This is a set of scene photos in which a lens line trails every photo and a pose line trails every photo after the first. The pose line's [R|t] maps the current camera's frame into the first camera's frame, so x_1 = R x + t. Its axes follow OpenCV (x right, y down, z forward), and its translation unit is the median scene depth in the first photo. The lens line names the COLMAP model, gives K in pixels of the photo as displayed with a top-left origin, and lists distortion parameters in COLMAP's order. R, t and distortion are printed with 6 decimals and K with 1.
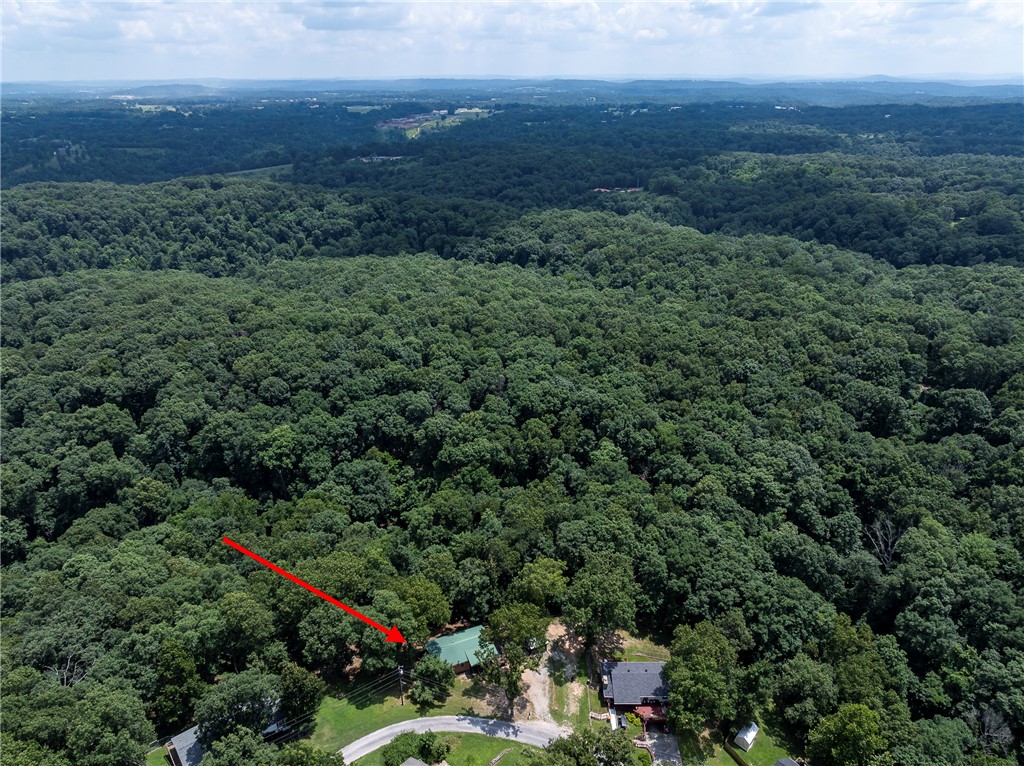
lens RADIAL K [[714.6, 0, 516.3], [0, 714.6, 386.5], [0, 0, 1]] dist [-0.031346, 0.015326]
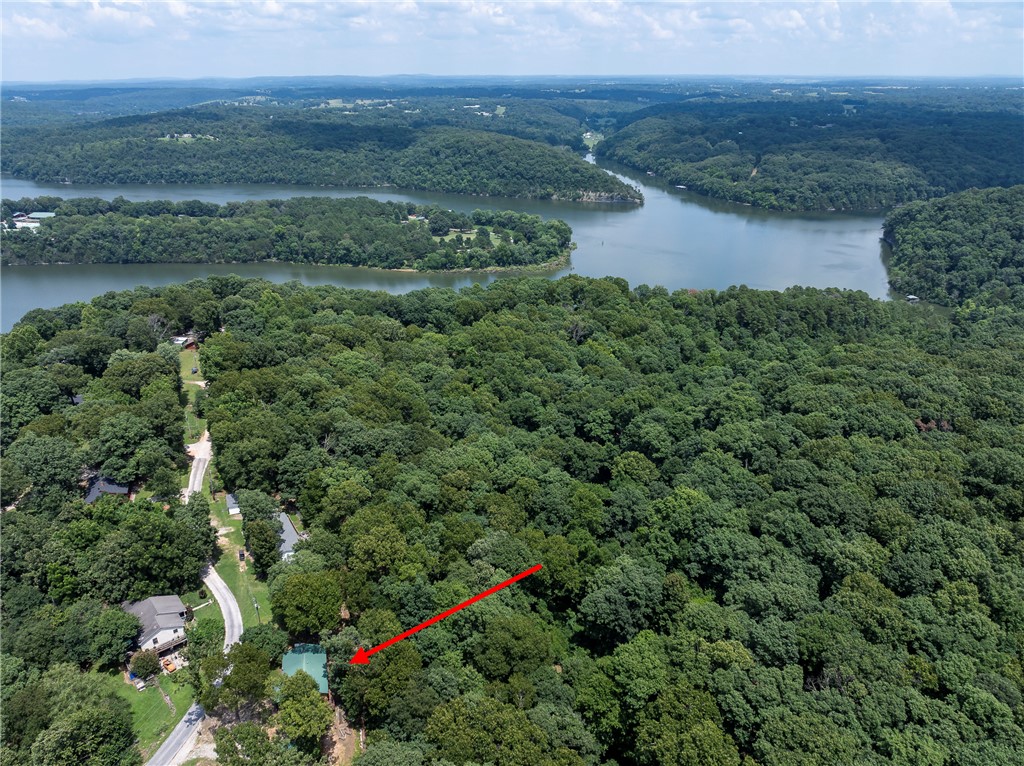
lens RADIAL K [[728.0, 0, 516.5], [0, 728.0, 383.3], [0, 0, 1]] dist [-0.030749, 0.014900]
pose [[-0.143557, 0.393421, -0.908081, 0.475873], [-0.387684, 0.821891, 0.417368, -0.364436], [0.910545, 0.411965, 0.034534, 0.840050]]
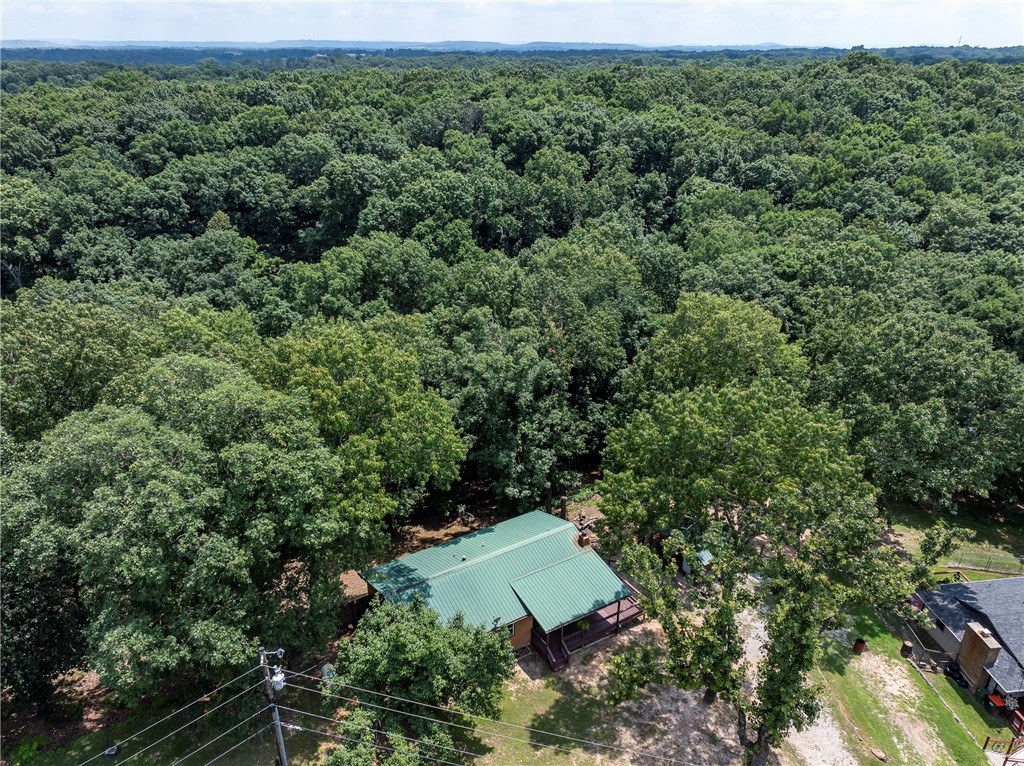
lens RADIAL K [[734.4, 0, 516.2], [0, 734.4, 387.4], [0, 0, 1]] dist [-0.028669, 0.012280]
pose [[0.990541, -0.046253, 0.129190, -0.081586], [0.042578, 0.998610, 0.031072, 0.220177], [-0.130448, -0.025277, 0.991133, 0.550230]]
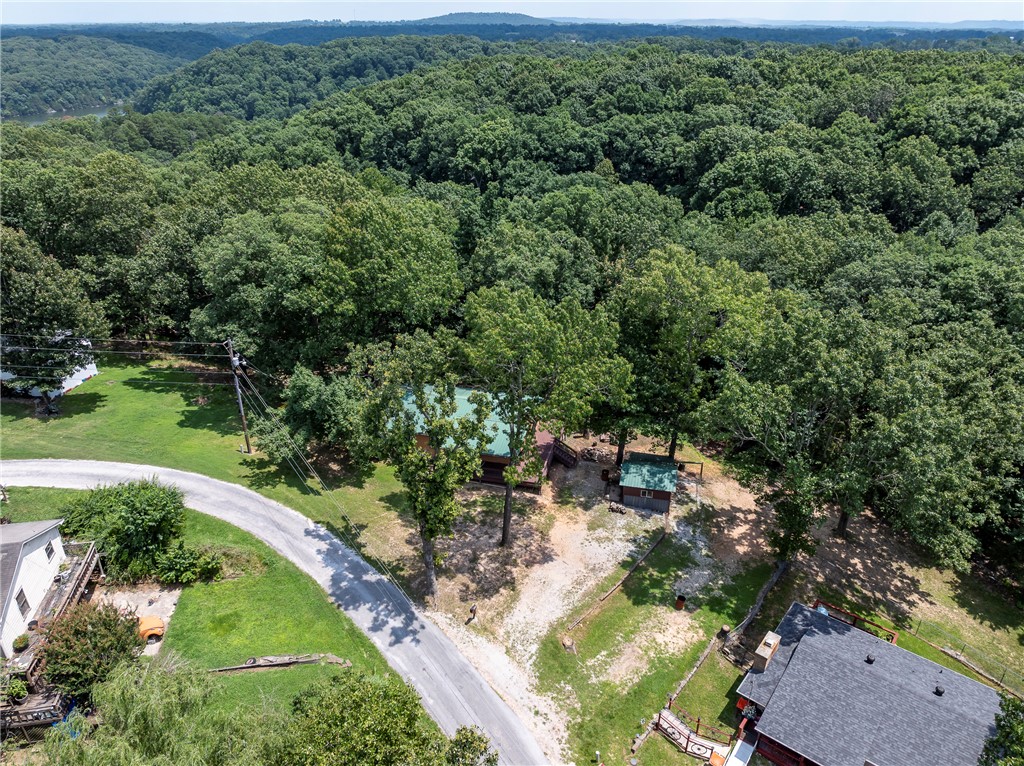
lens RADIAL K [[728.0, 0, 516.5], [0, 728.0, 383.3], [0, 0, 1]] dist [-0.030749, 0.014900]
pose [[0.789353, 0.280916, -0.545901, 0.133107], [-0.250198, 0.959181, 0.131809, 0.226893], [0.560645, 0.032540, 0.827417, 0.531041]]
